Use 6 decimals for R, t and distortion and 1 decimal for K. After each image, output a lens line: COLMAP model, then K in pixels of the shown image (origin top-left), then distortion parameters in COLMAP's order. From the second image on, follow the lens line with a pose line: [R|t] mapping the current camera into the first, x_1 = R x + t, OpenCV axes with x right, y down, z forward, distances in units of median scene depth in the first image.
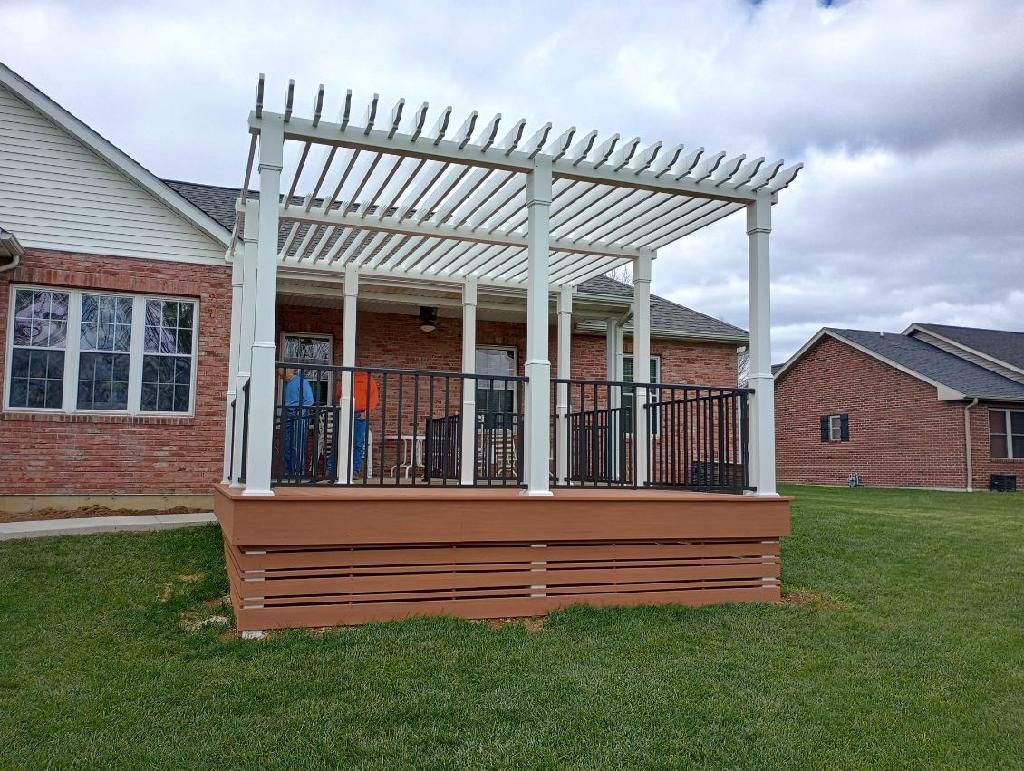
lens RADIAL K [[838.4, 0, 512.0], [0, 838.4, 385.5], [0, 0, 1]] dist [-0.004692, 0.070272]
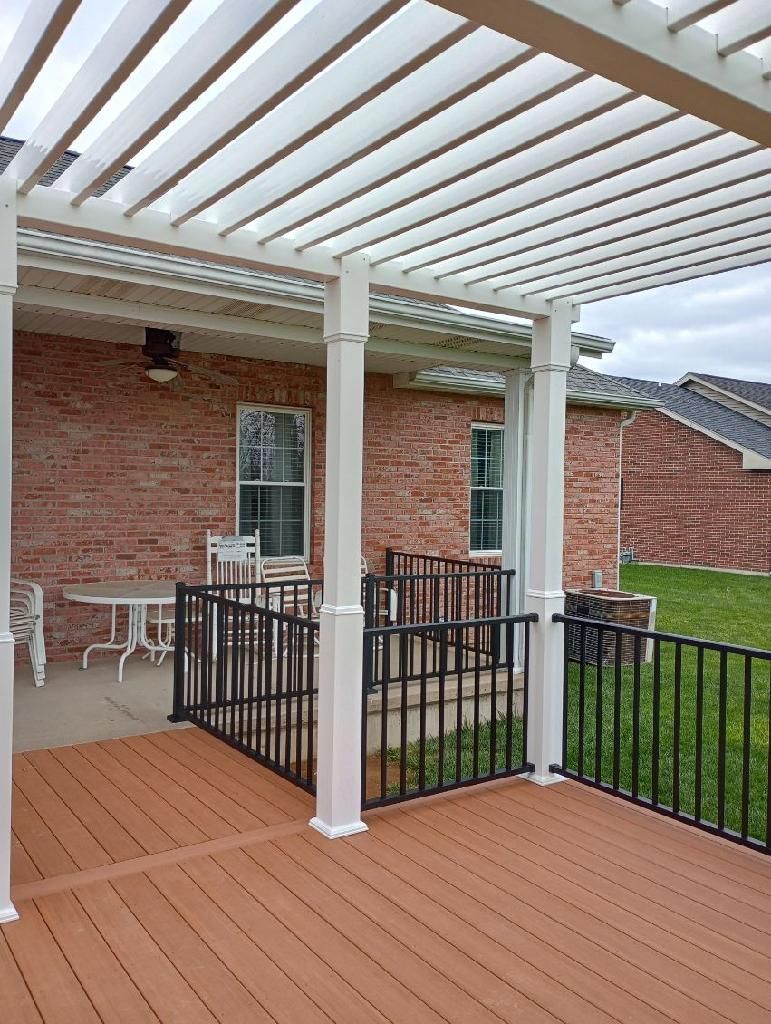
lens RADIAL K [[838.4, 0, 385.5], [0, 838.4, 512.0], [0, 0, 1]] dist [-0.004692, 0.070272]
pose [[0.964952, -0.005304, 0.262373, -0.098026], [-0.026331, 0.992793, 0.116910, -0.046148], [-0.261103, -0.119722, 0.957858, 0.457120]]
